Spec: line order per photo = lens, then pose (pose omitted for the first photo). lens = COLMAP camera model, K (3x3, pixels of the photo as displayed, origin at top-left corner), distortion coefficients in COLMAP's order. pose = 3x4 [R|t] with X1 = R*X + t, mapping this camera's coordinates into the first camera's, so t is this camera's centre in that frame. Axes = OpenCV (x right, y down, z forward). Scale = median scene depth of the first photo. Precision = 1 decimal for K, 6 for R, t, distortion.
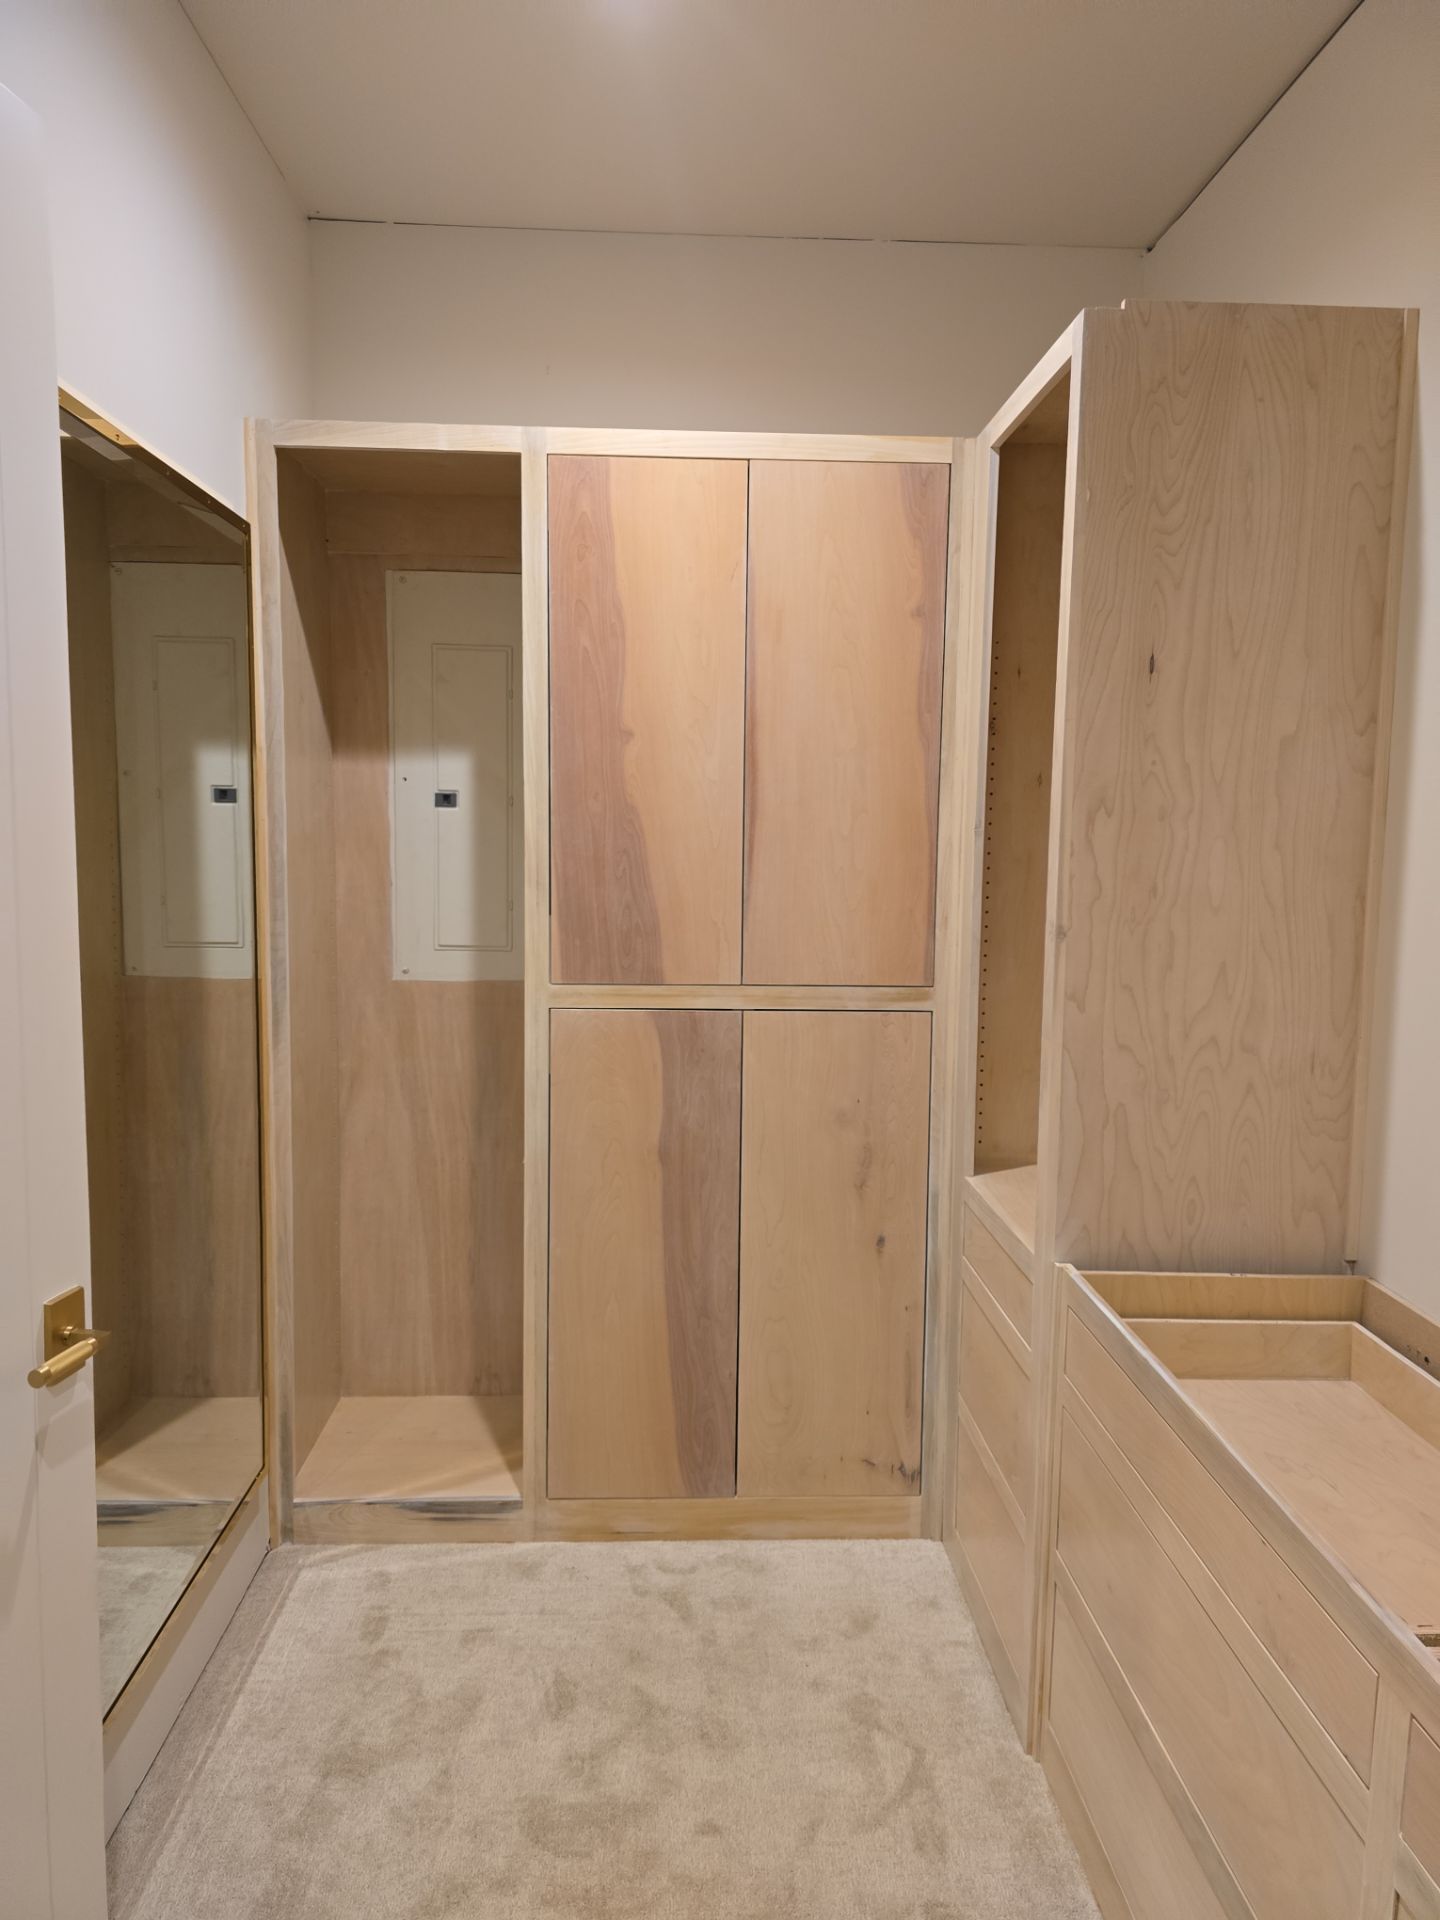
lens RADIAL K [[1301.7, 0, 724.4], [0, 1301.7, 952.9], [0, 0, 1]] dist [0.039298, -0.034080]
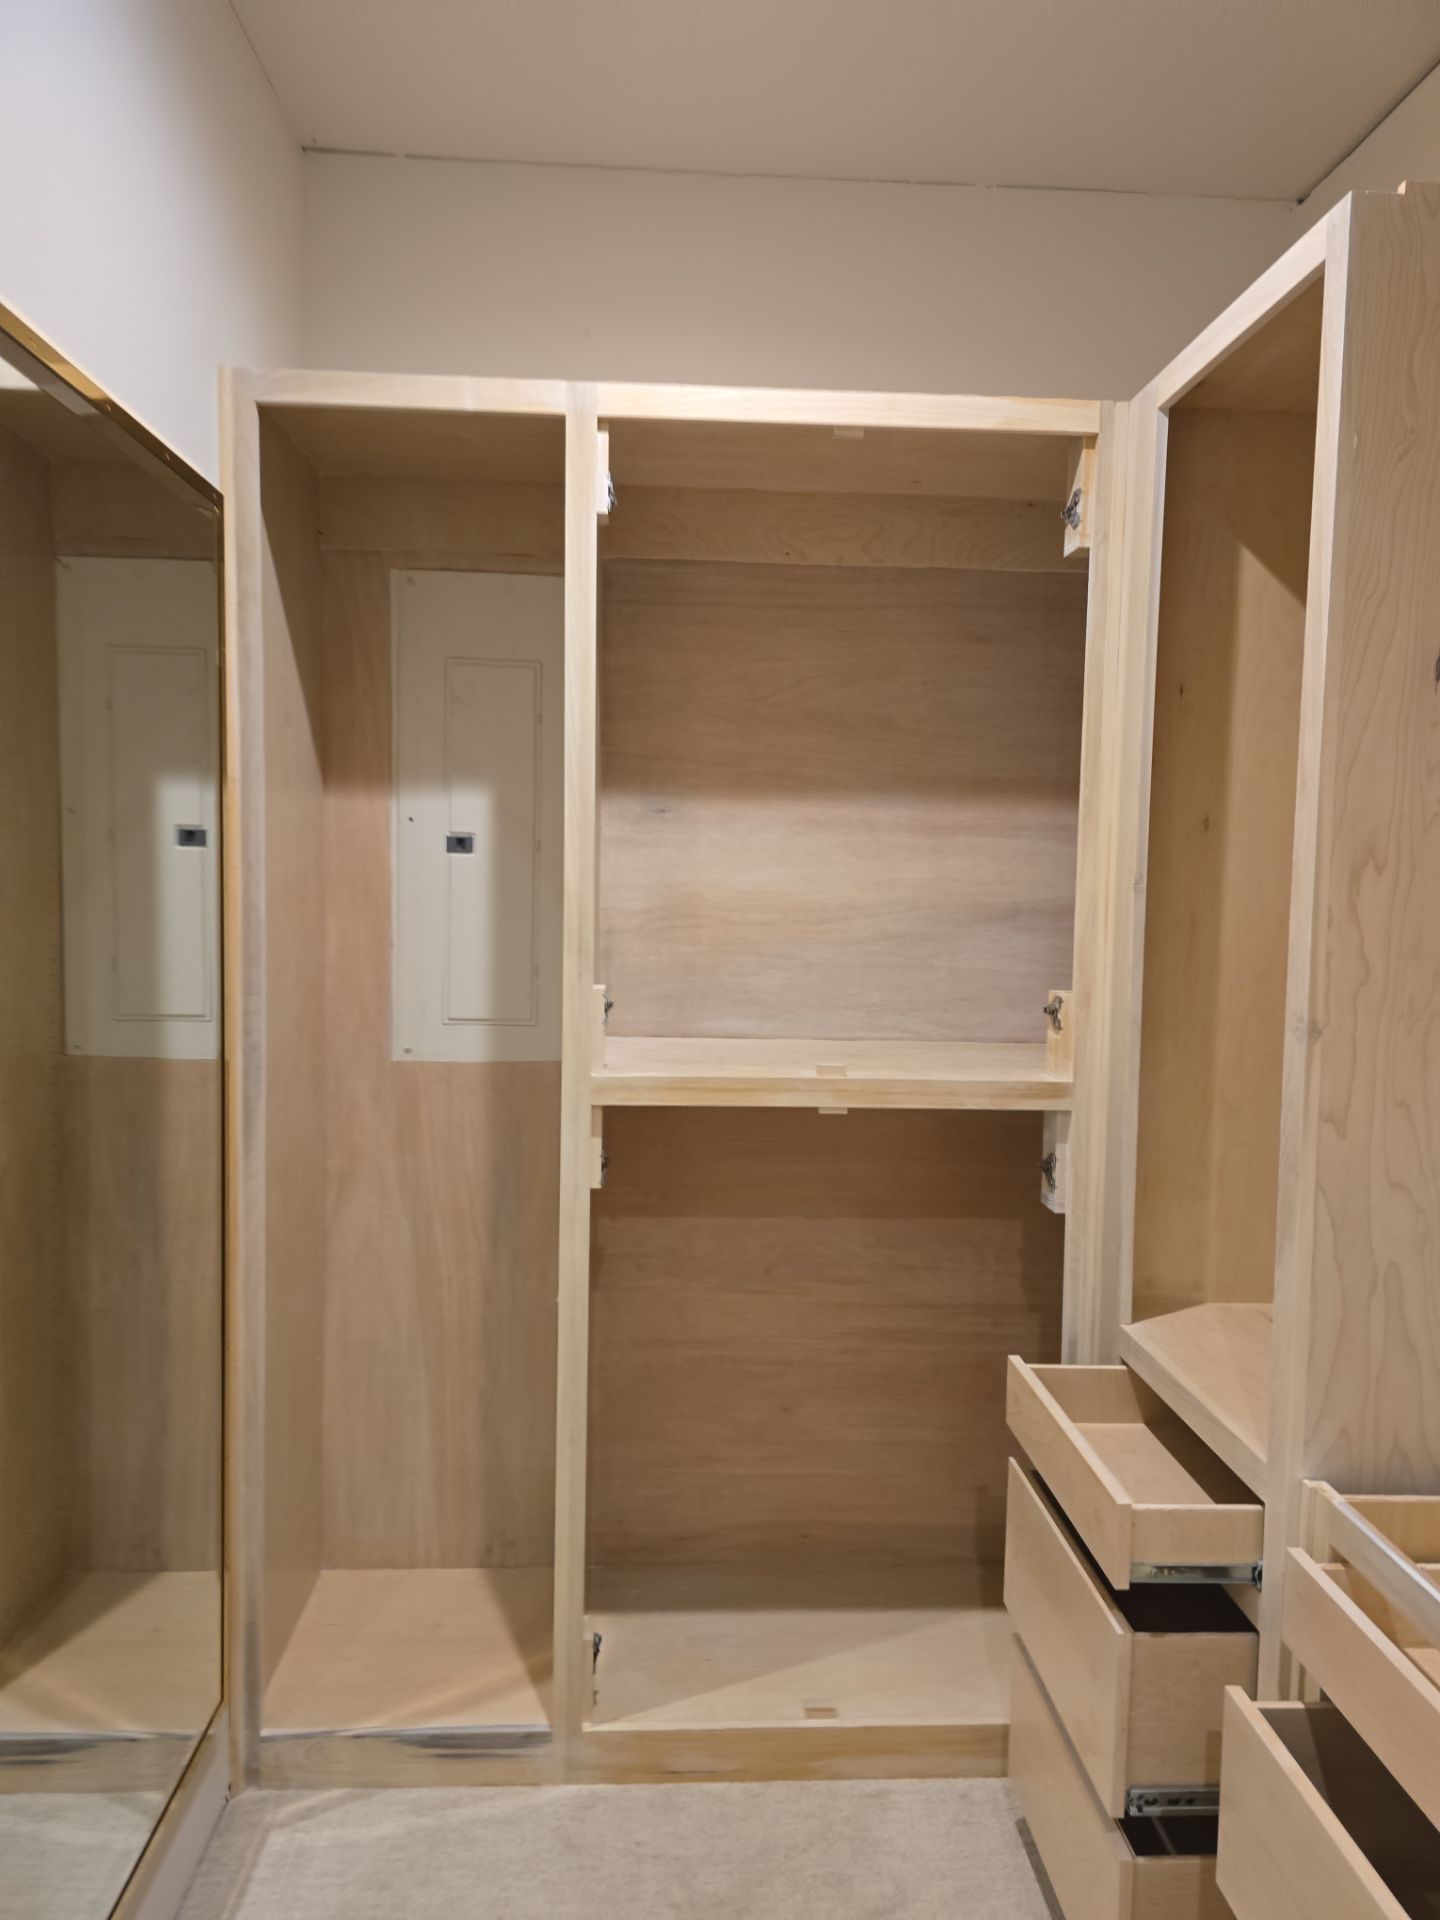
lens RADIAL K [[1301.7, 0, 723.2], [0, 1301.7, 953.6], [0, 0, 1]] dist [0.039298, -0.034080]
pose [[0.999929, 0.004291, 0.011131, -0.063172], [-0.003940, 0.999500, -0.031382, -0.025809], [-0.011261, 0.031336, 0.999445, 0.197940]]
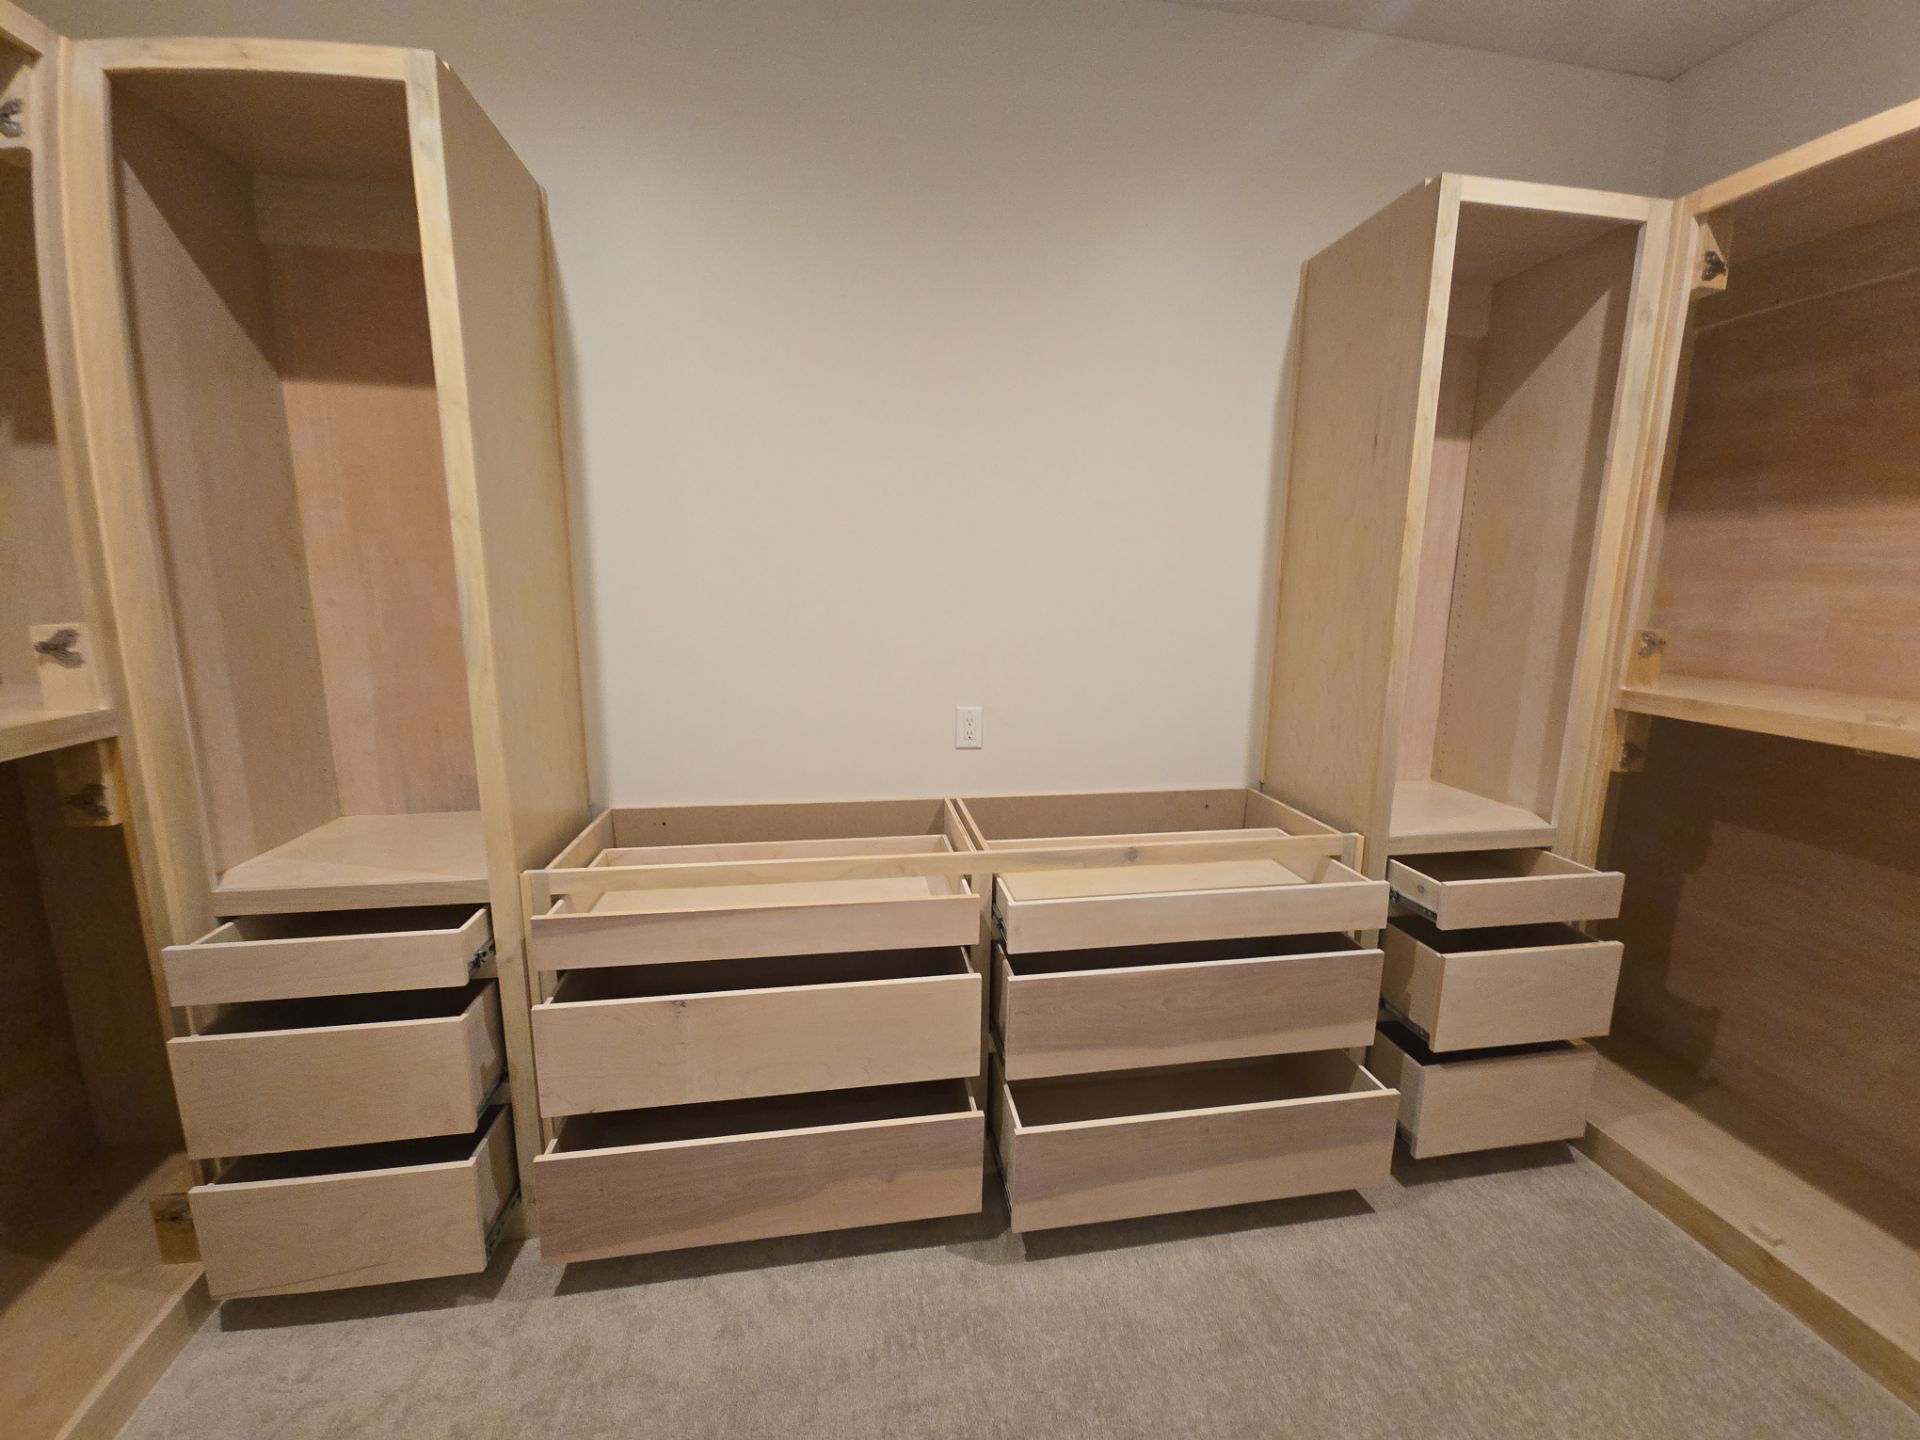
lens RADIAL K [[767.6, 0, 969.7], [0, 767.6, 724.0], [0, 0, 1]] dist [0.001558, -0.007215]
pose [[-0.136999, -0.195129, 0.971162, -0.384845], [0.083799, 0.974609, 0.207643, -0.018903], [-0.987020, 0.109829, -0.117169, 0.496674]]
